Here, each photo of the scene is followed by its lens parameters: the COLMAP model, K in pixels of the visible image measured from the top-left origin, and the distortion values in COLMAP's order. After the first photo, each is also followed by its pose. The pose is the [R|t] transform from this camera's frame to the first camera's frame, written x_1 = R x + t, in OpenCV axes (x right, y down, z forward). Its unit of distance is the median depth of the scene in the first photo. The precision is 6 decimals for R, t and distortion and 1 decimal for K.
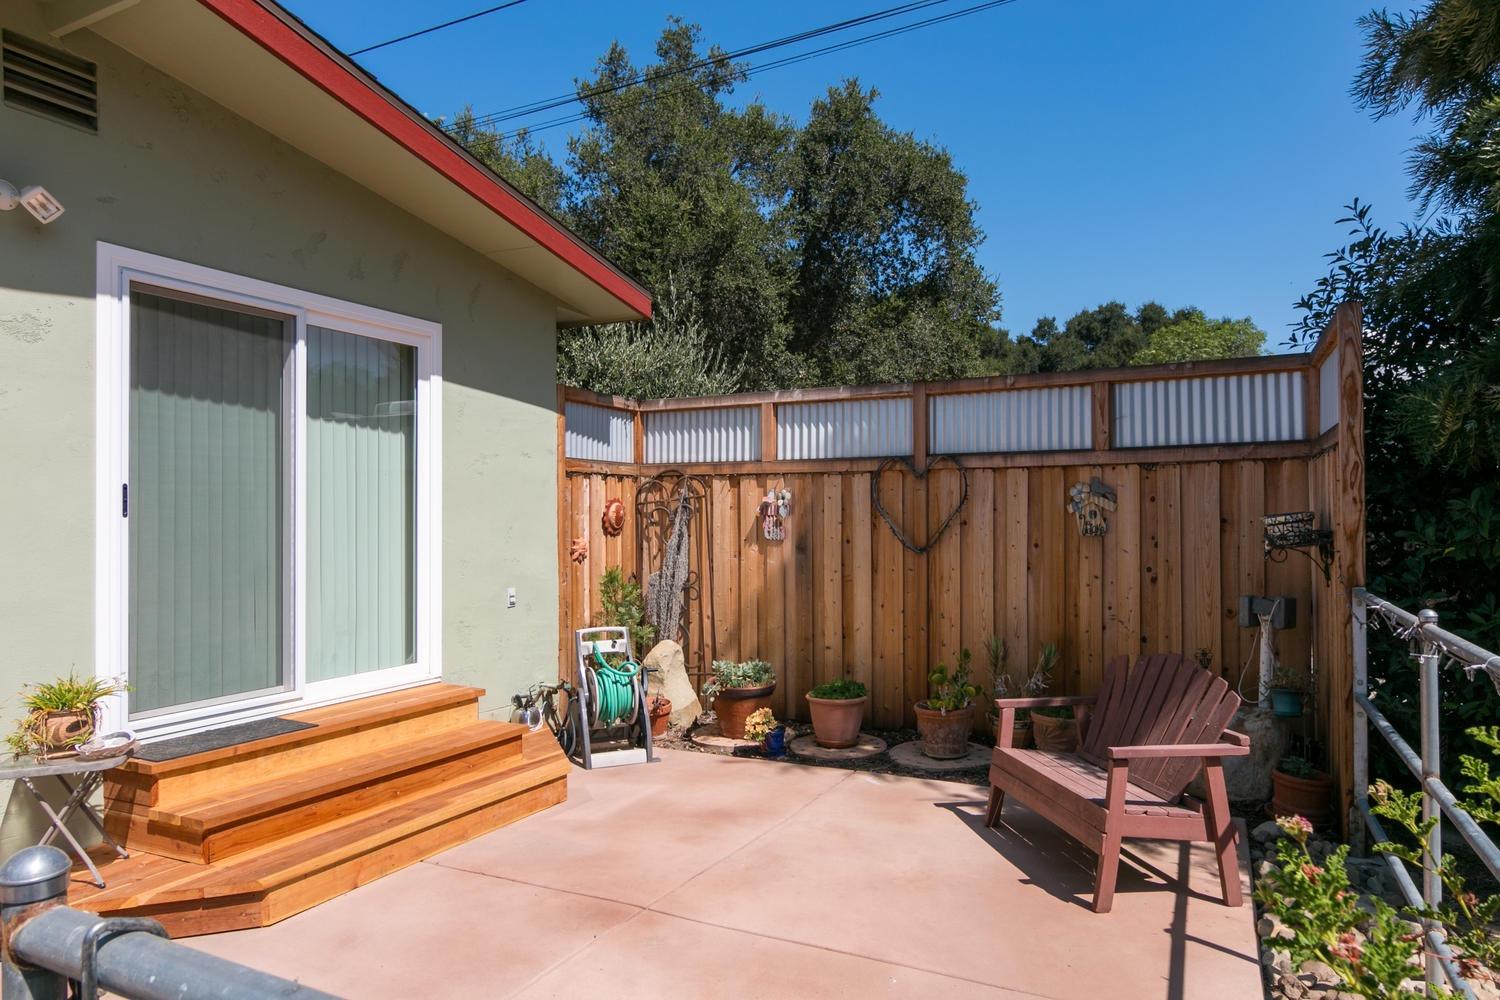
lens RADIAL K [[951.7, 0, 753.8], [0, 951.7, 511.9], [0, 0, 1]] dist [-0.003452, 0.000671]
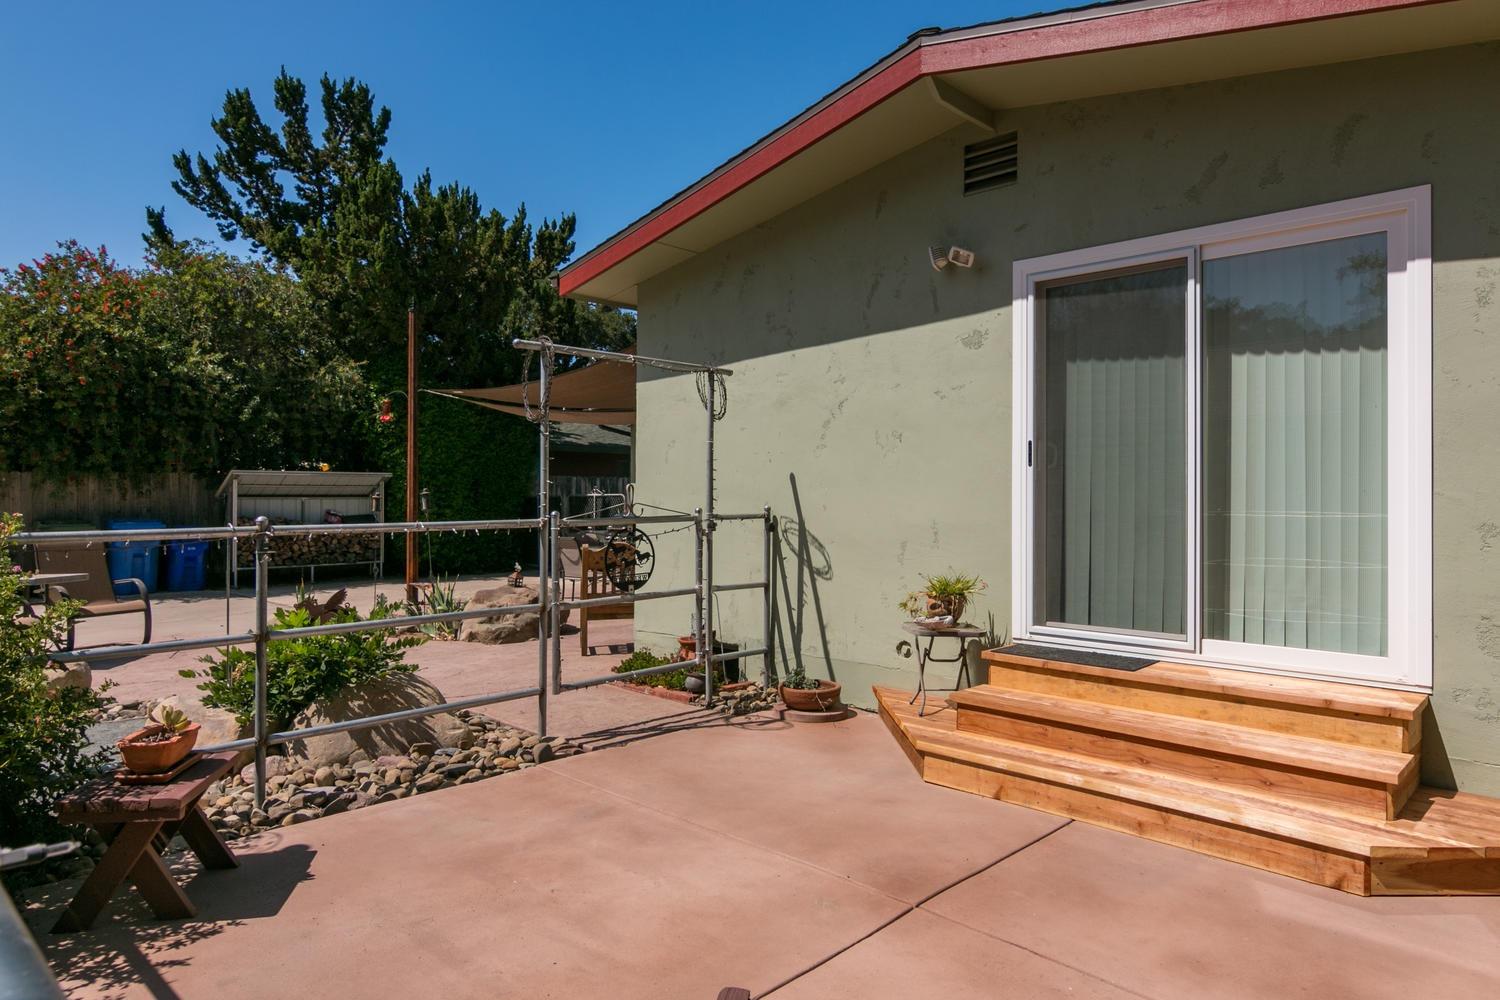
lens RADIAL K [[951.7, 0, 754.5], [0, 951.7, 490.2], [0, 0, 1]] dist [-0.003452, 0.000671]
pose [[-0.311525, -0.004109, -0.950229, 0.615612], [-0.000877, 0.999991, -0.004037, 0.039544], [0.950238, -0.000424, -0.311526, 0.935740]]
